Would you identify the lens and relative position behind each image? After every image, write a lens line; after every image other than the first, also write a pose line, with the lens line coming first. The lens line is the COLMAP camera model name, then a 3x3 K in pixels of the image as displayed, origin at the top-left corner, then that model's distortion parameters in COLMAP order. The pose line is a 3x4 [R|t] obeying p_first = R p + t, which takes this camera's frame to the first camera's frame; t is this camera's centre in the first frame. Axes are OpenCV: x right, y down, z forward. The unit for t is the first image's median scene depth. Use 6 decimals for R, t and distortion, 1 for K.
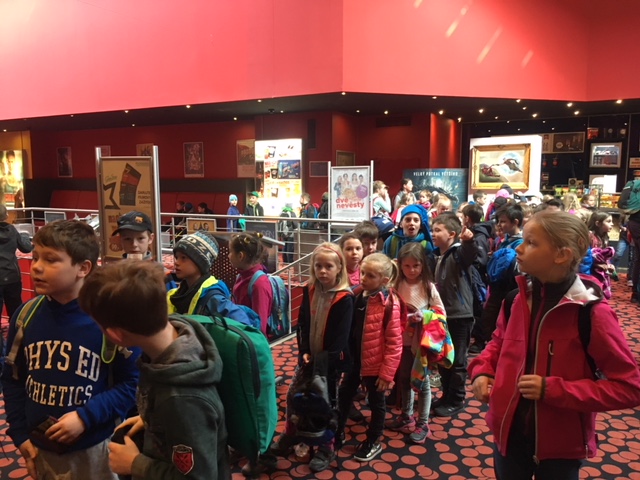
lens RADIAL K [[608.6, 0, 320.0], [0, 608.6, 240.0], [0, 0, 1]] dist [0.010486, 0.022851]
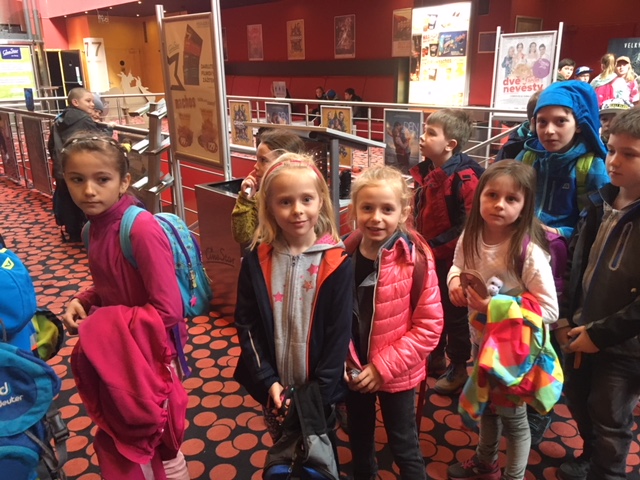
lens RADIAL K [[608.6, 0, 320.0], [0, 608.6, 240.0], [0, 0, 1]] dist [0.010486, 0.022851]
pose [[0.955596, 0.069407, -0.286391, 0.030154], [-0.018257, 0.983944, 0.177544, -0.002906], [0.294115, -0.164432, 0.941519, 0.164286]]
